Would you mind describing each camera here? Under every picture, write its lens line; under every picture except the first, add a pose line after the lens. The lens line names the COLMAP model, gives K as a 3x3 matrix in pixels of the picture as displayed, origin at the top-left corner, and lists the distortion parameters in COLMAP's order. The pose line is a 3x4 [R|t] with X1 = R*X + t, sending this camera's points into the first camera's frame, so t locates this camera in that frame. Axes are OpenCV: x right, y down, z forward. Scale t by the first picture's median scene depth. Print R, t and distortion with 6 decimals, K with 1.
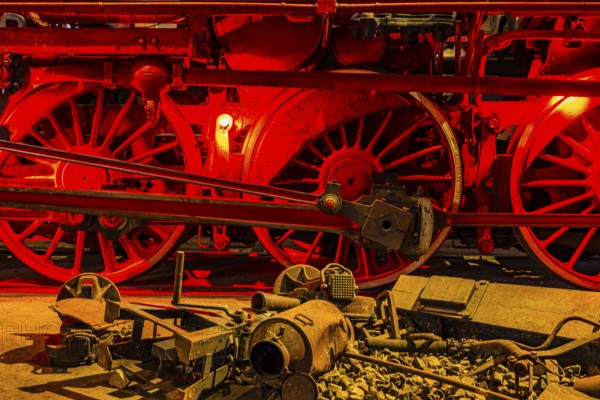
lens RADIAL K [[856.9, 0, 302.0], [0, 856.9, 202.3], [0, 0, 1]] dist [-0.001464, 0.000000]
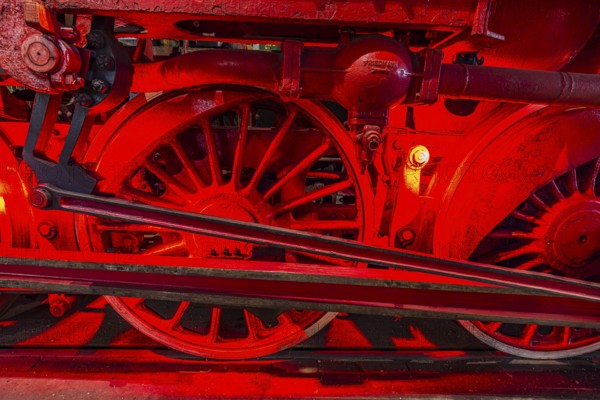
lens RADIAL K [[328.2, 0, 299.7], [0, 328.2, 199.8], [0, 0, 1]] dist [-0.001054, -0.001865]
pose [[0.997021, 0.007753, 0.076734, -0.212258], [-0.016568, 0.993237, 0.114915, -0.087189], [-0.075324, -0.115844, 0.990407, 0.726316]]
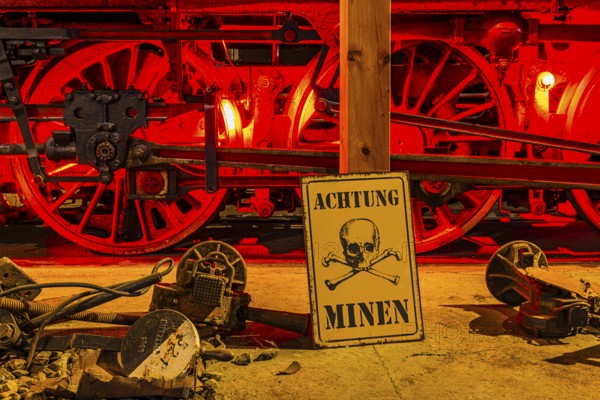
lens RADIAL K [[924.8, 0, 302.7], [0, 924.8, 198.3], [0, 0, 1]] dist [0.021126, 0.000000]
pose [[0.999651, -0.018307, 0.019055, -0.381228], [0.017543, 0.999065, 0.039506, -0.008204], [-0.019760, -0.039158, 0.999038, -0.024493]]
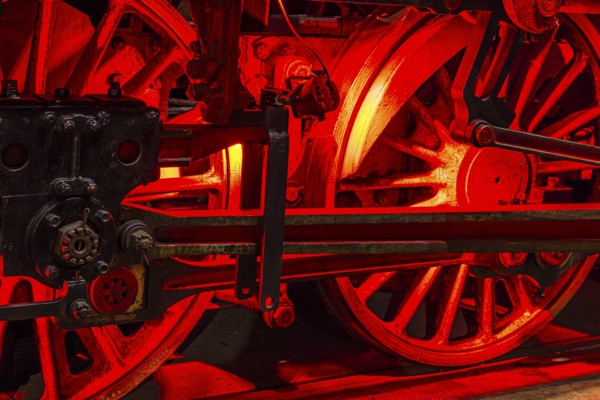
lens RADIAL K [[1148.0, 0, 294.6], [0, 1148.0, 200.6], [0, 0, 1]] dist [0.034273, 0.000000]
pose [[0.823359, -0.068216, 0.563407, -0.776206], [-0.004428, 0.991947, 0.126573, -0.107251], [-0.567504, -0.106710, 0.816426, 0.468909]]
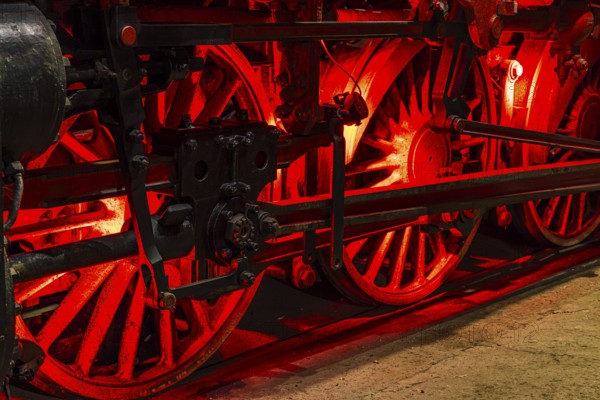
lens RADIAL K [[1148.0, 0, 303.9], [0, 1148.0, 198.6], [0, 0, 1]] dist [0.034273, 0.000000]
pose [[0.604619, -0.145176, 0.783173, -1.088440], [0.056956, 0.988613, 0.139288, -0.136768], [-0.794476, -0.039610, 0.606003, 0.489817]]
